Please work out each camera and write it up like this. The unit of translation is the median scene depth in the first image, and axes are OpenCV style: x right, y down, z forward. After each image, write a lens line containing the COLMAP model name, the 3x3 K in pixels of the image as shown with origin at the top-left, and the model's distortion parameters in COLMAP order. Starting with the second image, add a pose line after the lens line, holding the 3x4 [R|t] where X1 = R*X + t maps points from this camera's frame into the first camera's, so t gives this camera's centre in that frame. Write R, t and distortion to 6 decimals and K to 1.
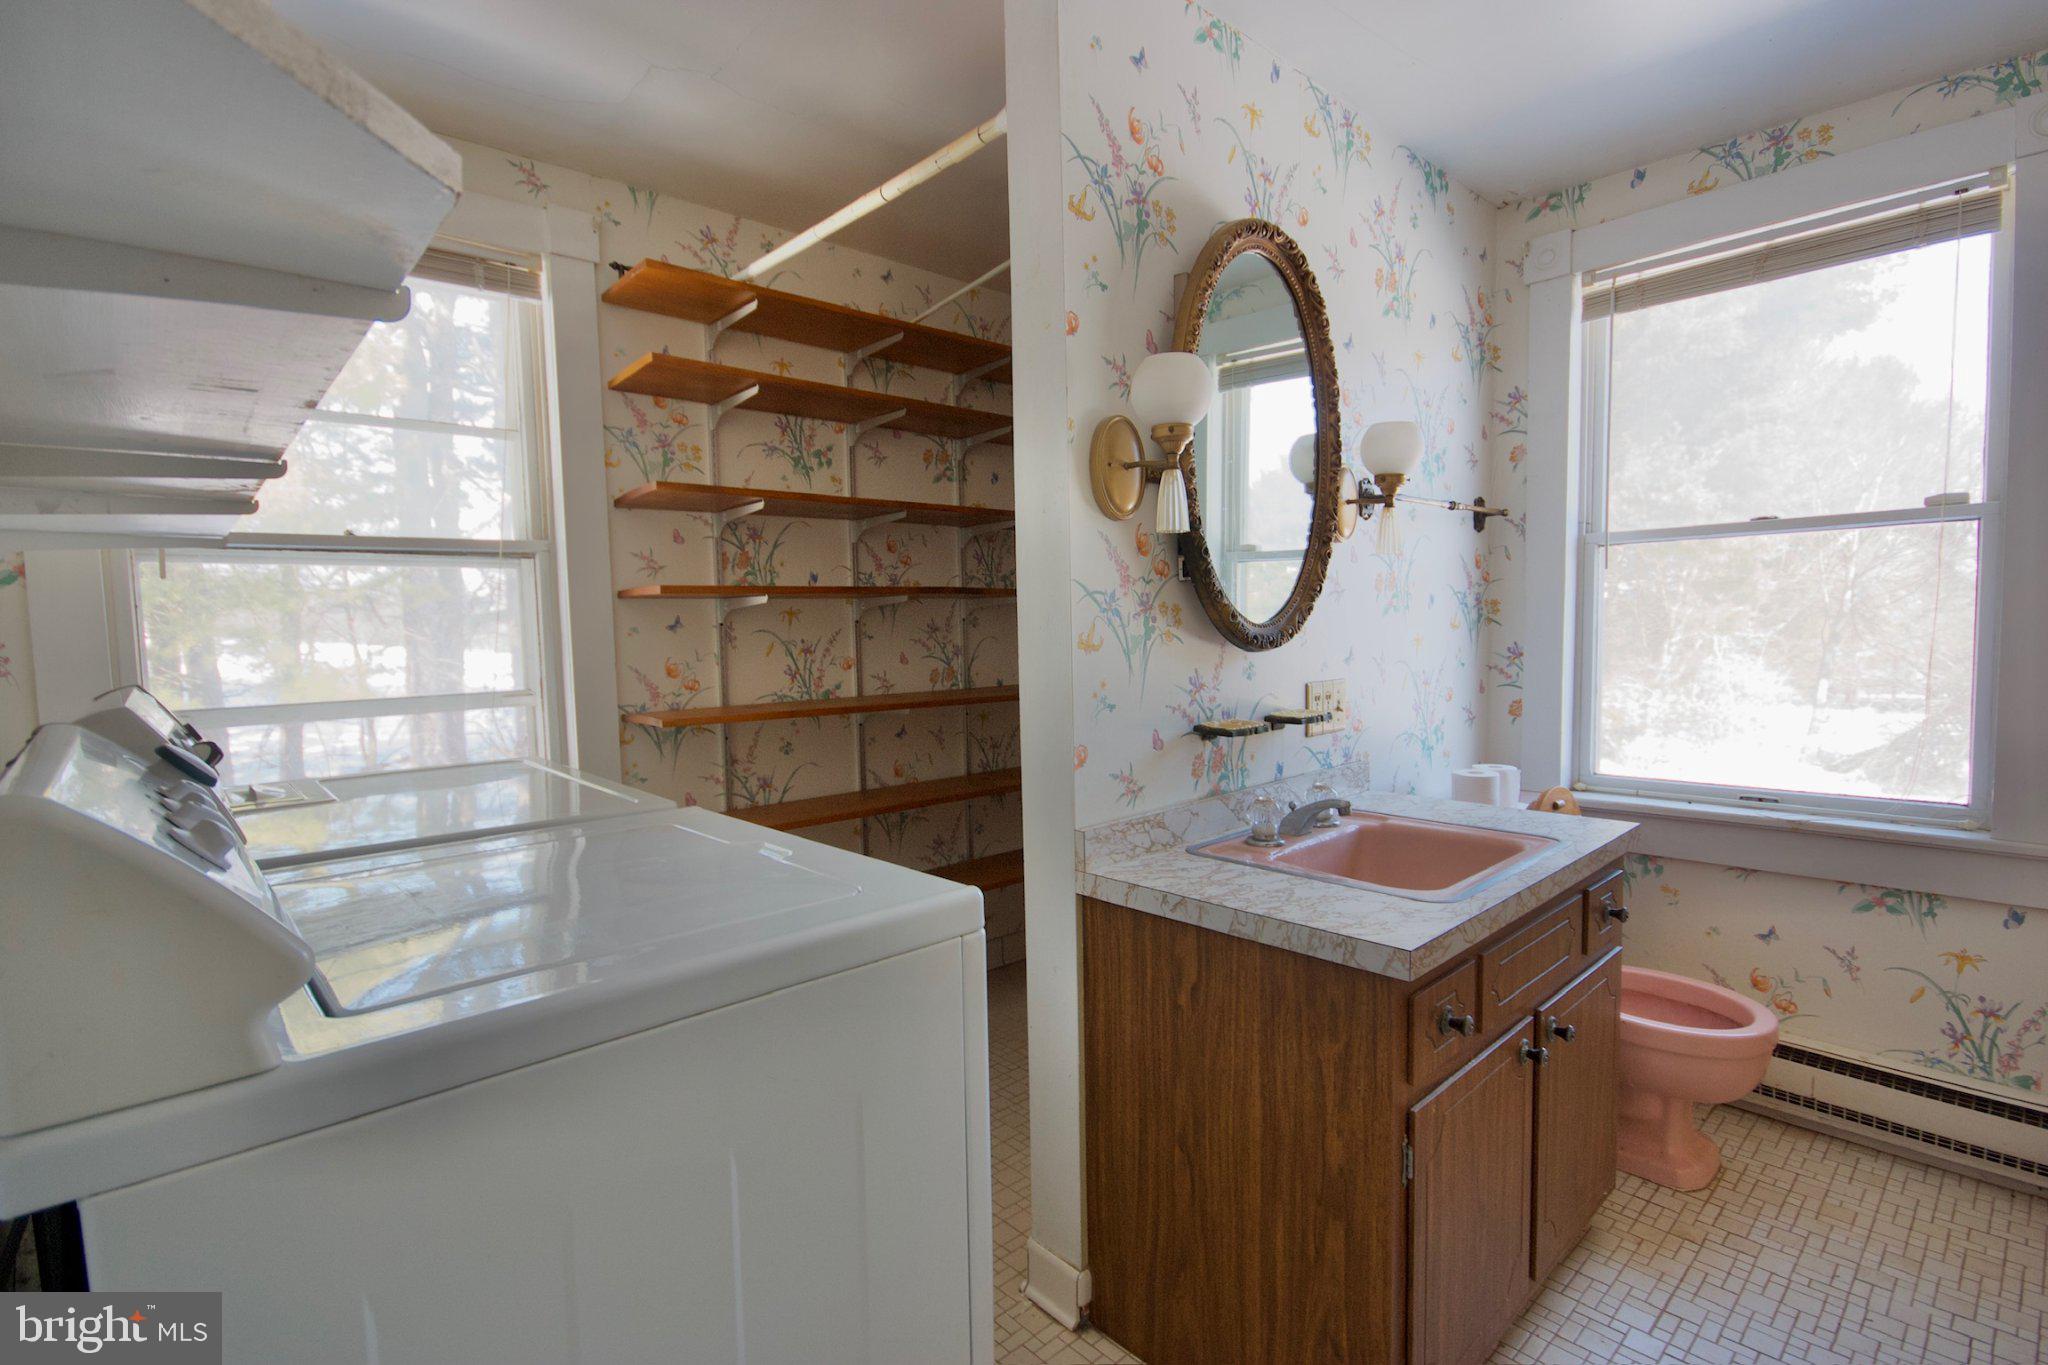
lens RADIAL K [[961.2, 0, 1034.5], [0, 961.2, 676.1], [0, 0, 1]] dist [0.003371, 0.000195]
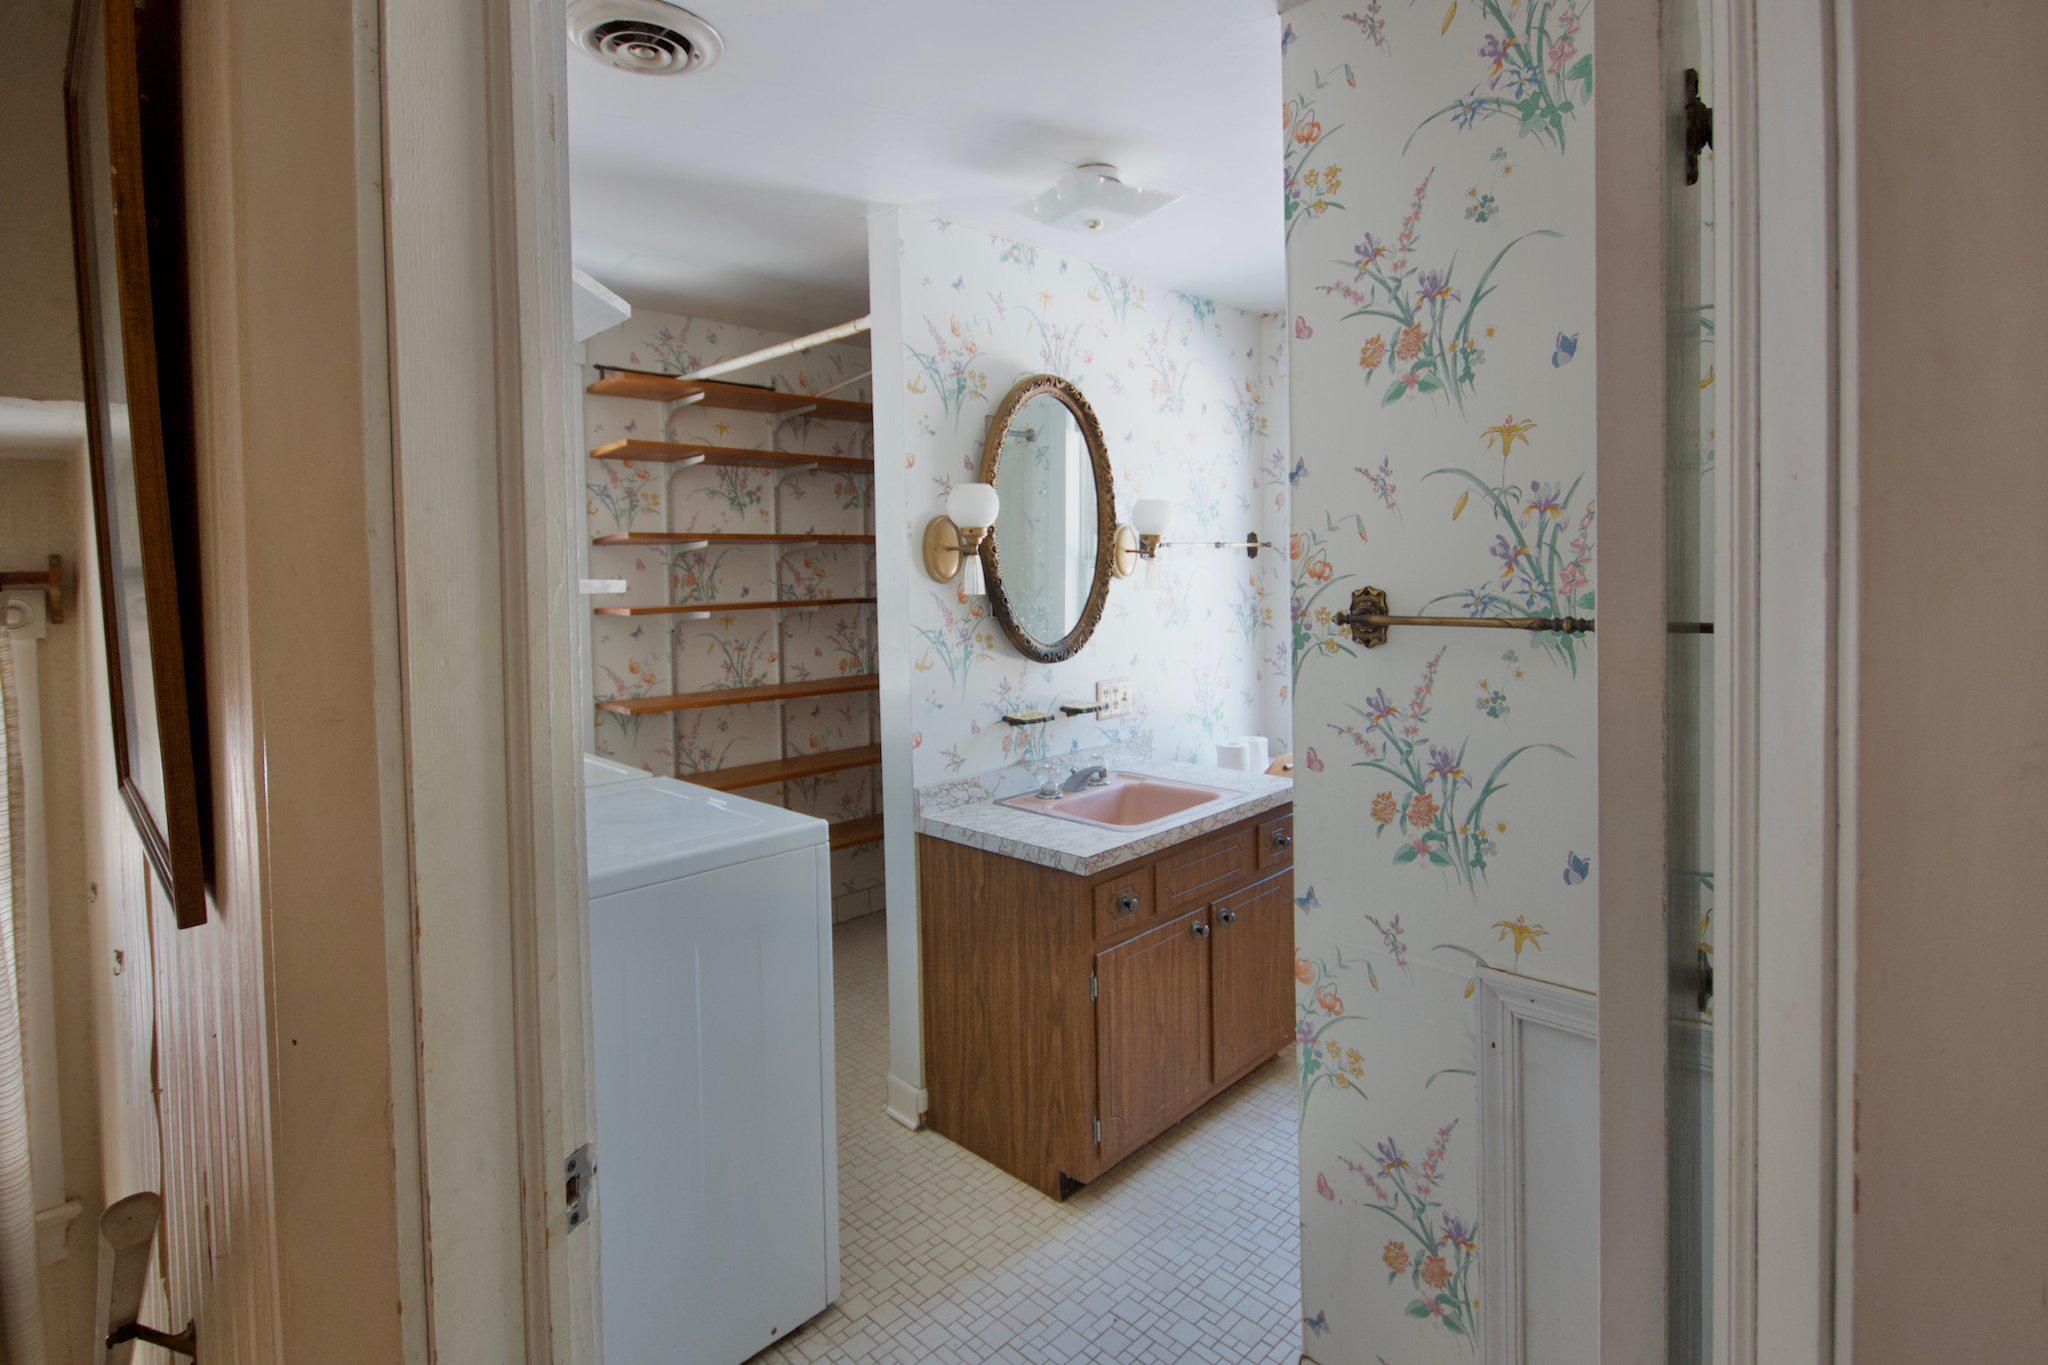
lens RADIAL K [[987.4, 0, 1006.5], [0, 987.4, 580.7], [0, 0, 1]] dist [-0.002486, -0.000108]
pose [[0.999637, -0.004202, 0.026619, 0.117221], [0.005523, 0.998747, -0.049729, -0.071131], [-0.026376, 0.049858, 0.998408, -0.454884]]
